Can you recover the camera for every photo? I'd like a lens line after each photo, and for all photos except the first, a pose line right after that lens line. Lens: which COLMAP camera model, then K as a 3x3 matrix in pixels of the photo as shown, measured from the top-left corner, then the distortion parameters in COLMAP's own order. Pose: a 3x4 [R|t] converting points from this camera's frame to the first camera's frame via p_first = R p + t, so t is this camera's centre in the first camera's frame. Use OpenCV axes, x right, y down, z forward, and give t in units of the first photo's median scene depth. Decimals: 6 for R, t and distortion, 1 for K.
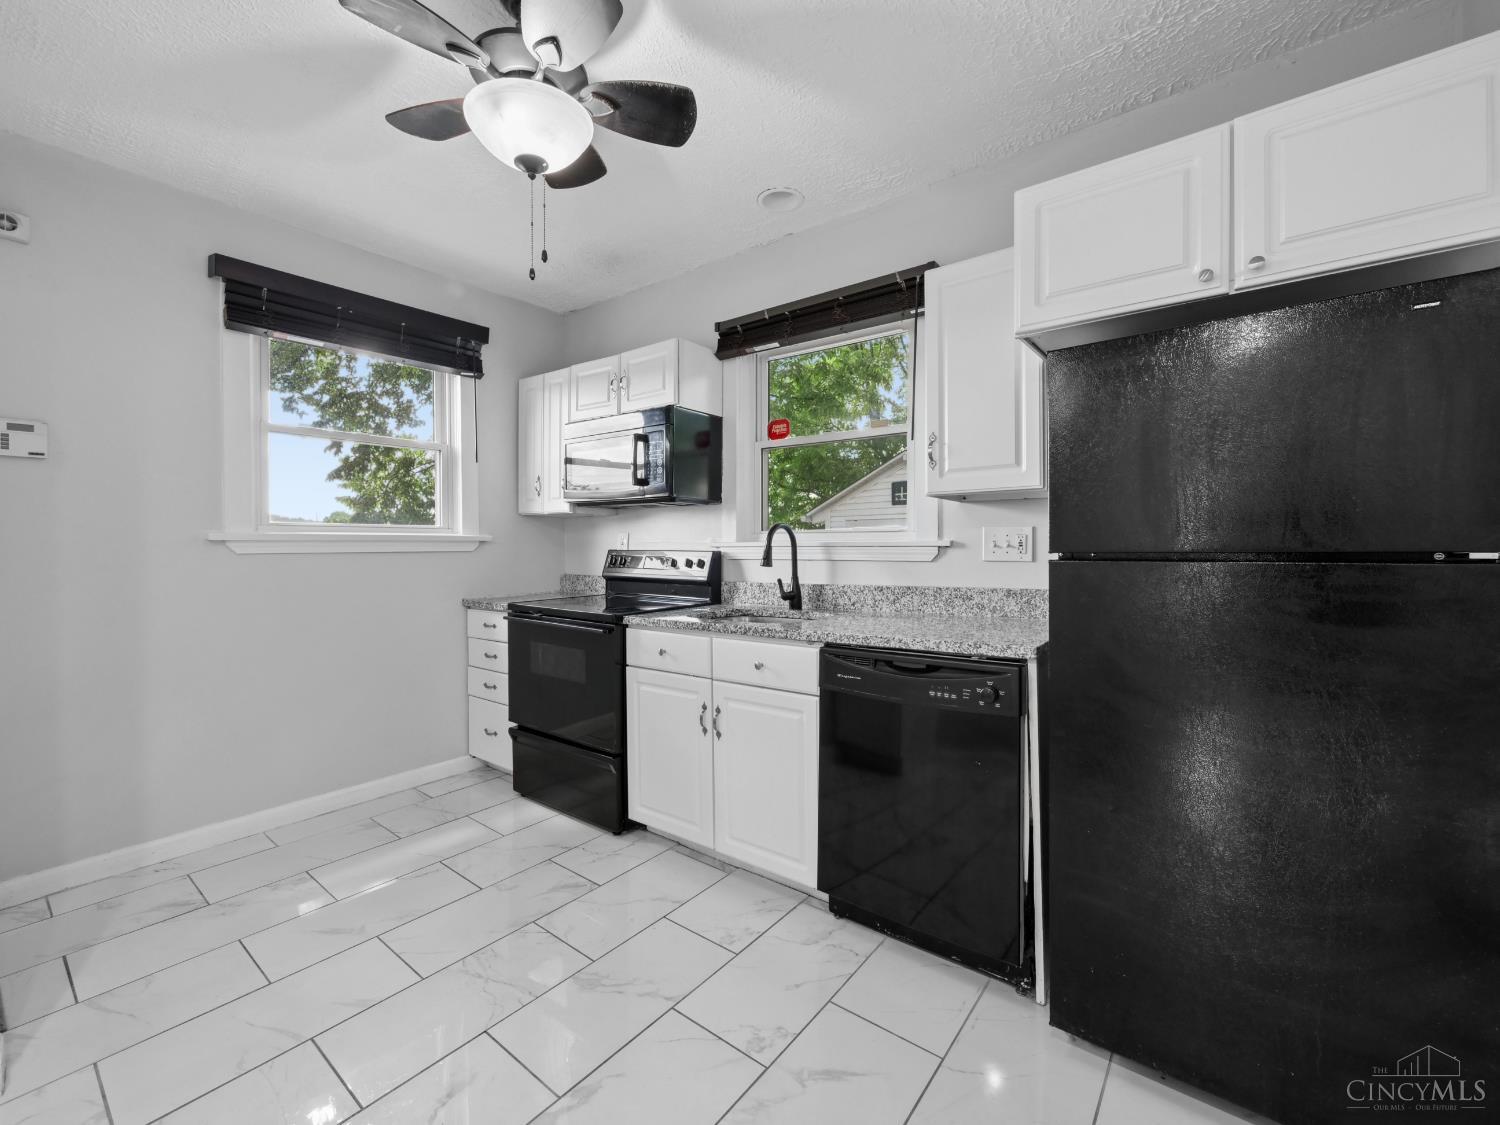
lens RADIAL K [[632.4, 0, 746.9], [0, 632.4, 547.3], [0, 0, 1]] dist [-0.008493, -0.000330]
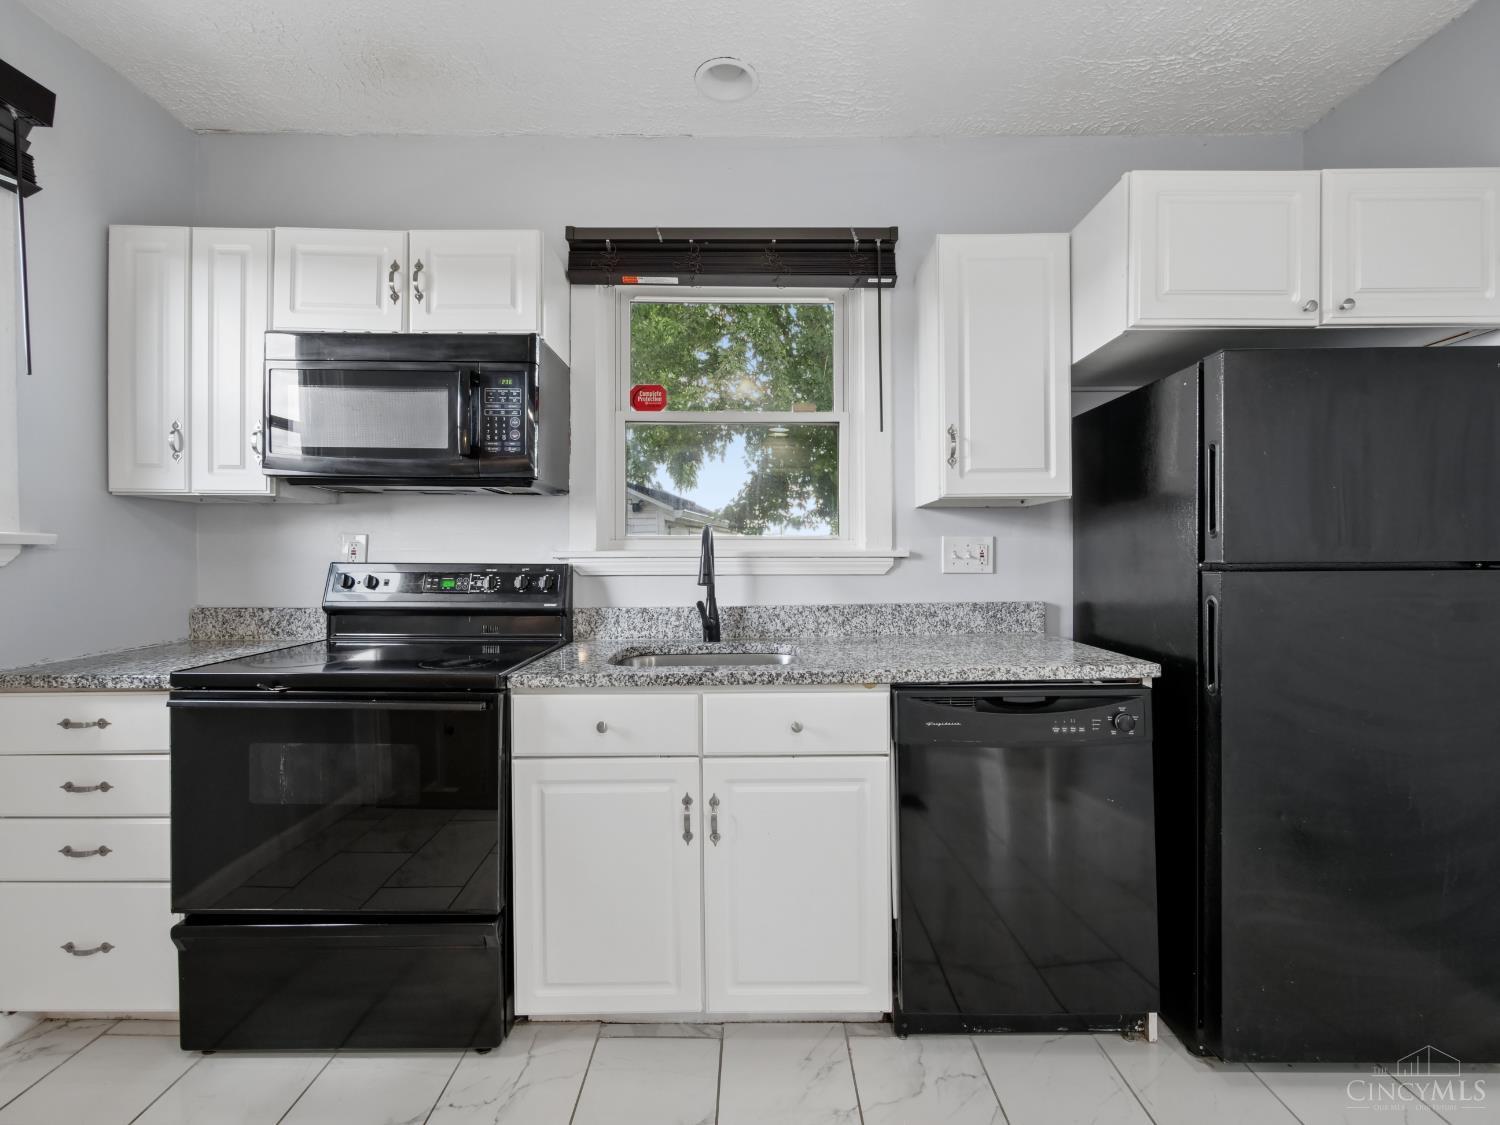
lens RADIAL K [[674.8, 0, 751.6], [0, 674.8, 561.2], [0, 0, 1]] dist [-0.001425, -0.000308]
pose [[0.788752, -0.002146, 0.614708, -0.391335], [0.000133, 0.999994, 0.003320, 0.000920], [-0.614712, -0.002537, 0.788748, 0.356883]]
